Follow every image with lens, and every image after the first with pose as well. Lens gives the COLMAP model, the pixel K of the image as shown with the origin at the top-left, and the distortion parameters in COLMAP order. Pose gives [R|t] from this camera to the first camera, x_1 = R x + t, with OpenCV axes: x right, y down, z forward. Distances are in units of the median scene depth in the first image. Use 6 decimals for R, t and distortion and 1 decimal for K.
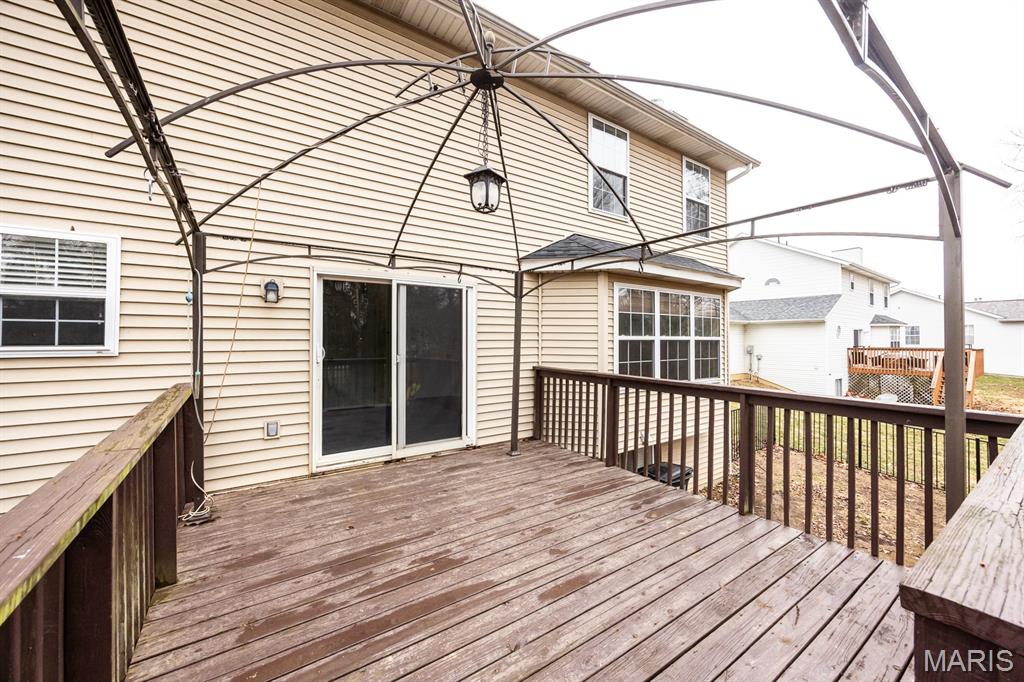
lens RADIAL K [[383.2, 0, 513.8], [0, 383.2, 336.7], [0, 0, 1]] dist [0.000649, 0.000124]
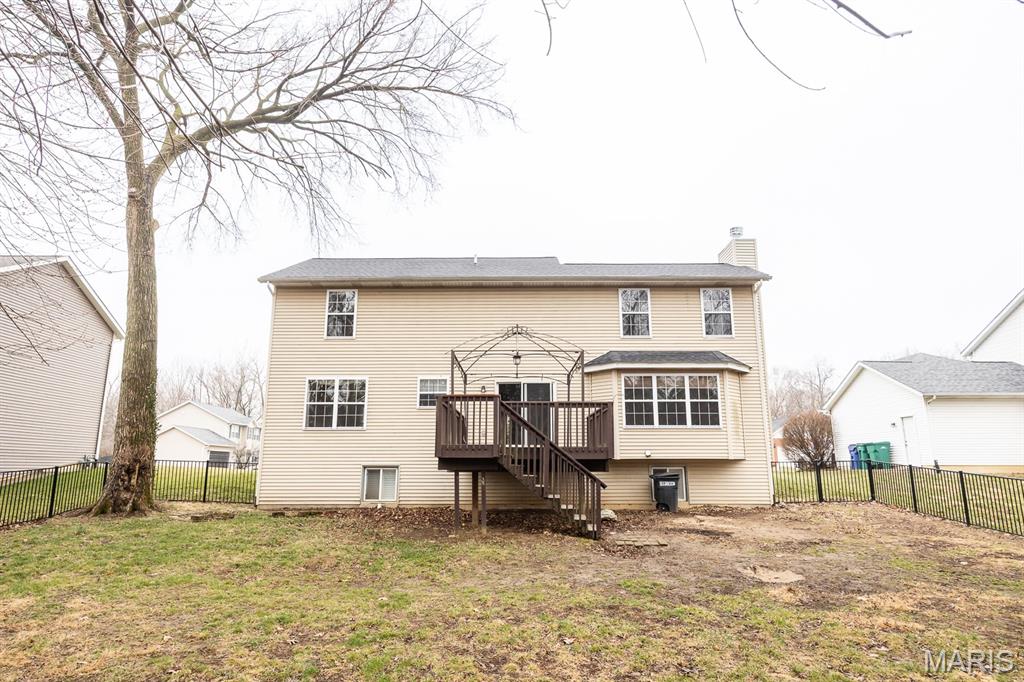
lens RADIAL K [[609.2, 0, 512.0], [0, 609.2, 341.0], [0, 0, 1]] dist [0.002667, 0.000311]
pose [[0.819932, -0.121739, -0.559366, 1.516085], [0.005259, 0.978687, -0.205290, 0.329525], [0.572437, 0.165382, 0.803097, -1.853935]]
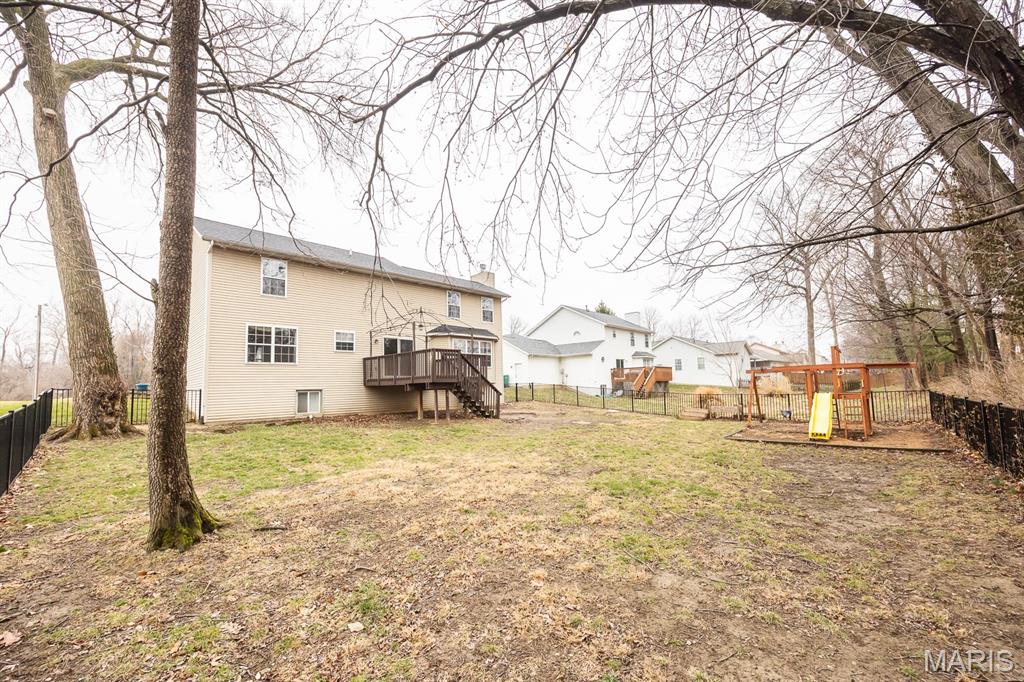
lens RADIAL K [[410.5, 0, 512.4], [0, 410.5, 355.8], [0, 0, 1]] dist [0.000096, -0.000009]
pose [[0.982001, -0.017559, 0.188057, 0.069111], [0.032240, 0.996640, -0.075294, 0.338225], [-0.186103, 0.080002, 0.979268, -2.896068]]
